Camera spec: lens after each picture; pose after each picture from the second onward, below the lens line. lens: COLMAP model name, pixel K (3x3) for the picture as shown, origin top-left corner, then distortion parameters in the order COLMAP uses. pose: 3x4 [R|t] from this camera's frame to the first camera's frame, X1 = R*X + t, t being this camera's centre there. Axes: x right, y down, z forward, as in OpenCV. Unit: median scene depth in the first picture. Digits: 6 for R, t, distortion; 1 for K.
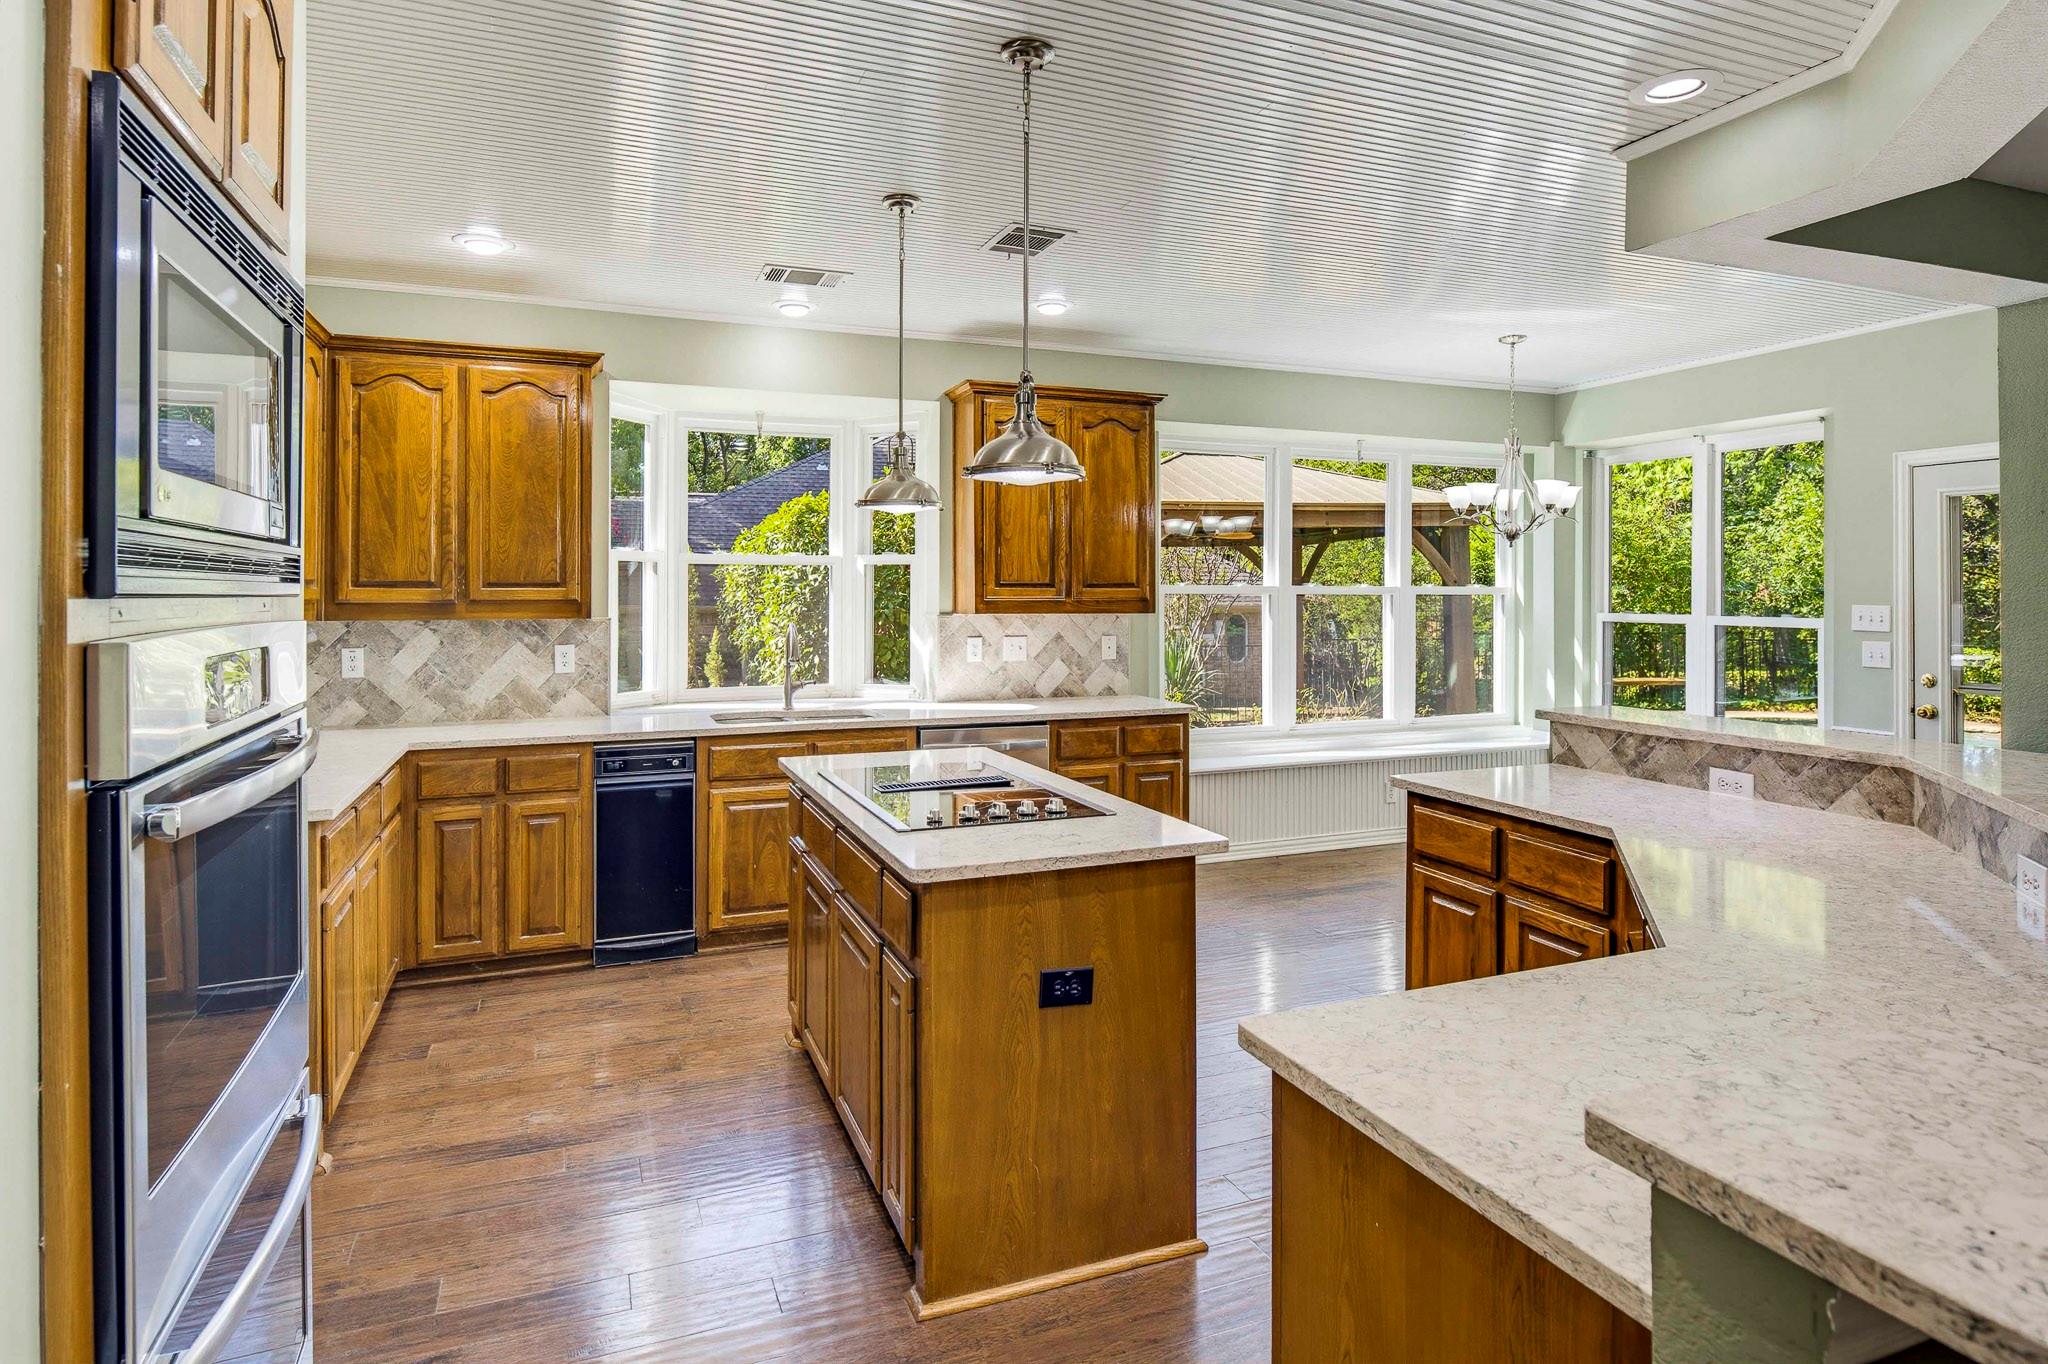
lens RADIAL K [[1106.2, 0, 1007.5], [0, 1106.2, 591.1], [0, 0, 1]] dist [-0.001649, -0.000492]
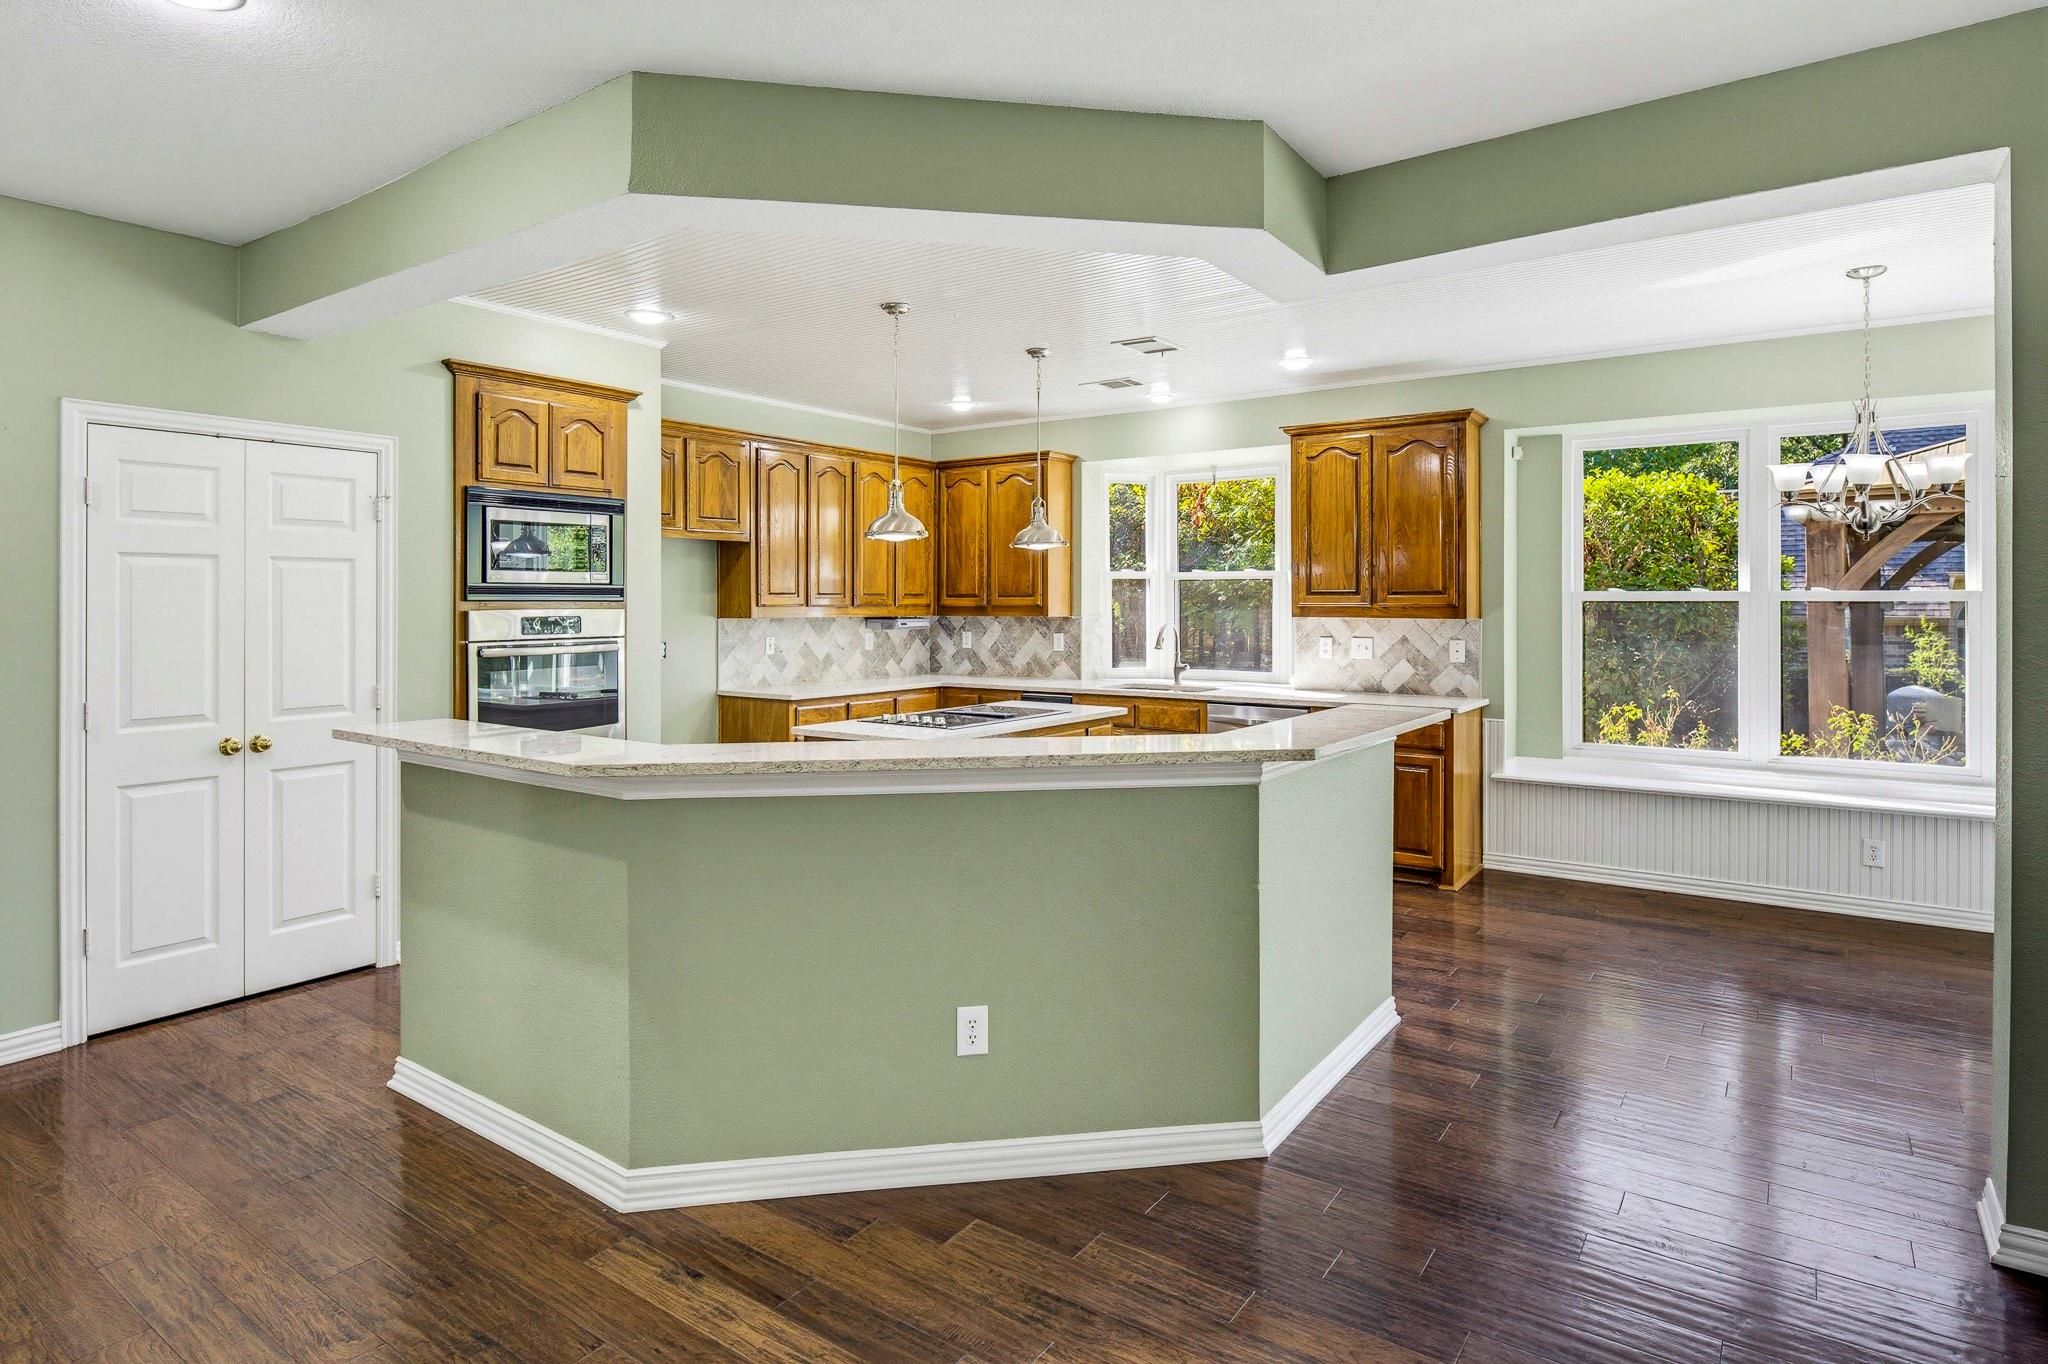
lens RADIAL K [[1091.7, 0, 990.9], [0, 1091.7, 609.1], [0, 0, 1]] dist [-0.002238, -0.000803]
pose [[0.534997, 0.004884, -0.844840, 0.800724], [0.002444, 0.999970, 0.007328, 0.002053], [0.844850, -0.005985, 0.534970, 0.070881]]
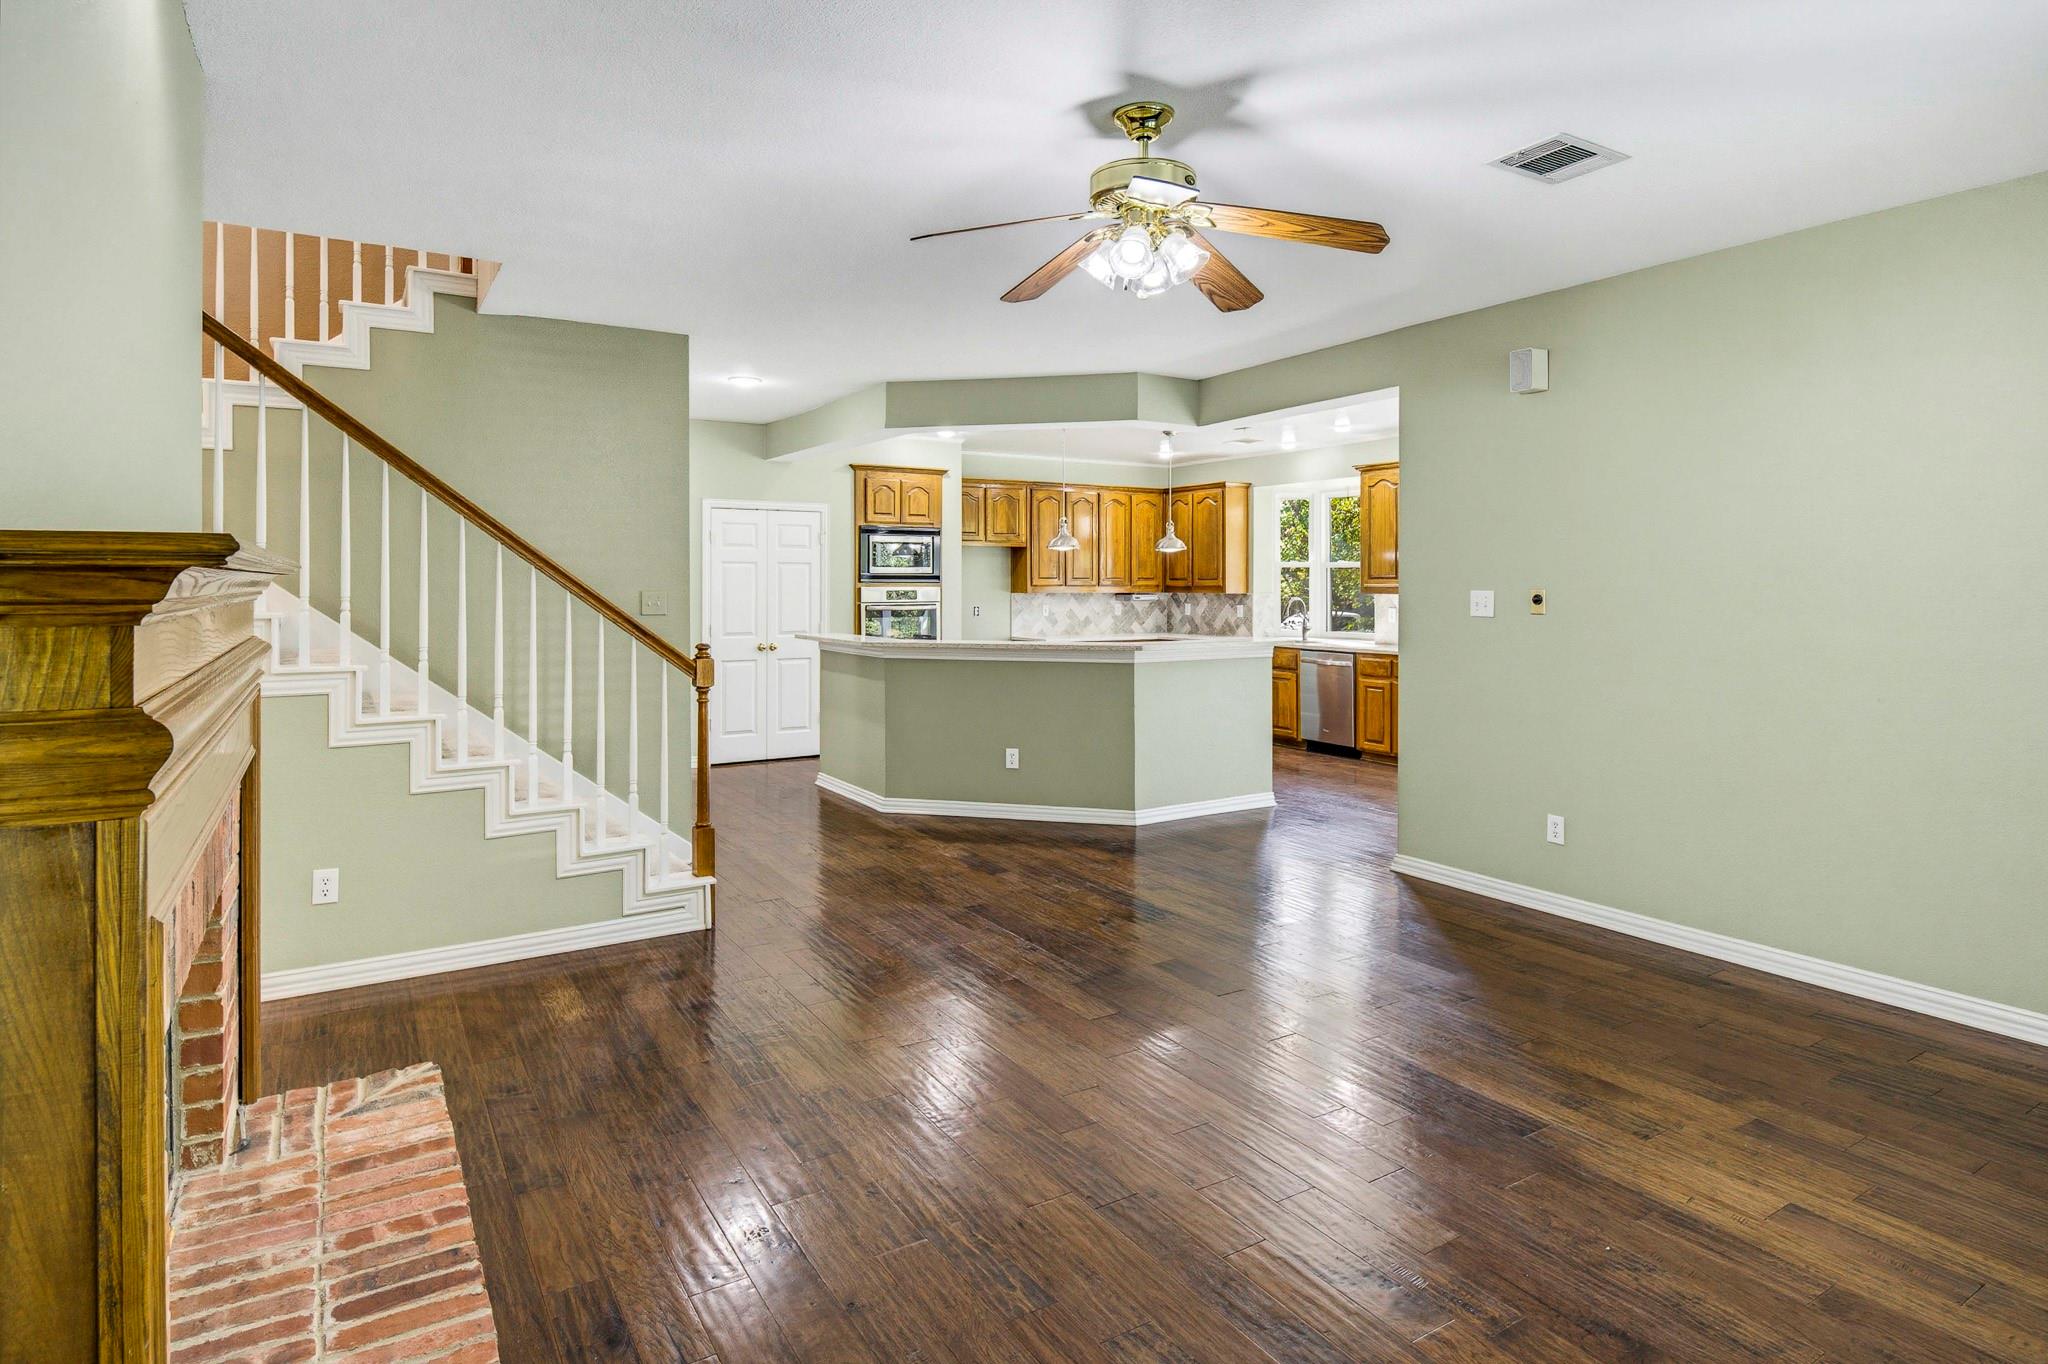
lens RADIAL K [[1091.7, 0, 990.9], [0, 1091.7, 609.1], [0, 0, 1]] dist [-0.002238, -0.000803]
pose [[0.152881, 0.023680, -0.987961, 1.628411], [0.001577, 0.999706, 0.024206, 0.001494], [0.988243, -0.005259, 0.152799, 0.123276]]
